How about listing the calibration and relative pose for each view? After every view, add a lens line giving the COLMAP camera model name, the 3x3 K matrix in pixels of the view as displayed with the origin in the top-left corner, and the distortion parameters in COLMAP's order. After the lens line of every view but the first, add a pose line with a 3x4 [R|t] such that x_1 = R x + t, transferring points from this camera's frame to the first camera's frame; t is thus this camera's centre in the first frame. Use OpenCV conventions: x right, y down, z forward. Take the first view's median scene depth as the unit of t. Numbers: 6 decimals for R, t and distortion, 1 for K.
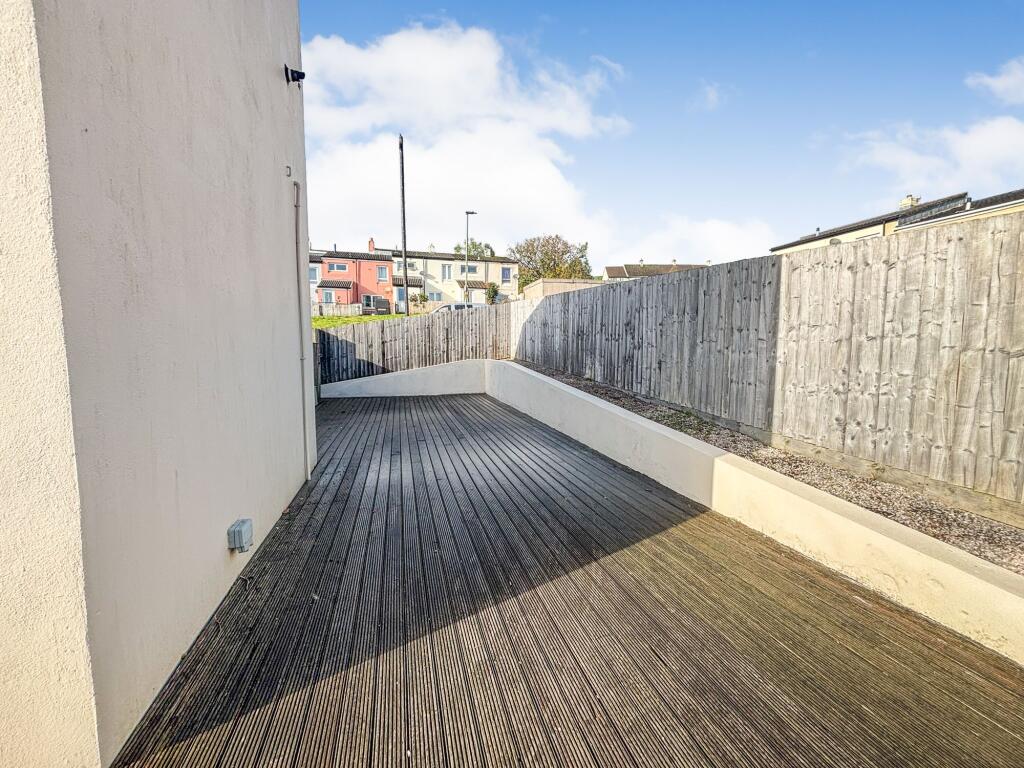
lens RADIAL K [[415.7, 0, 507.0], [0, 415.7, 385.1], [0, 0, 1]] dist [0.002589, 0.000188]
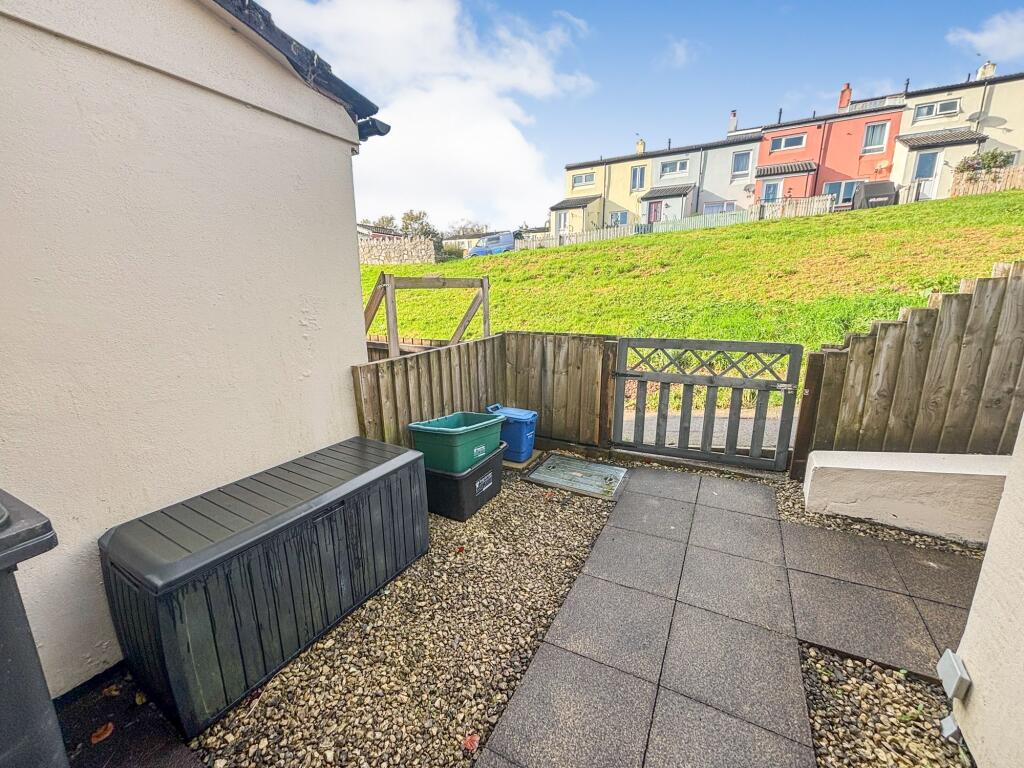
lens RADIAL K [[415.7, 0, 511.1], [0, 415.7, 384.1], [0, 0, 1]] dist [0.002589, 0.000188]
pose [[0.711790, 0.147210, -0.686792, -0.219308], [-0.054329, 0.986400, 0.155123, -0.000003], [0.700288, -0.073102, 0.710108, 0.239086]]
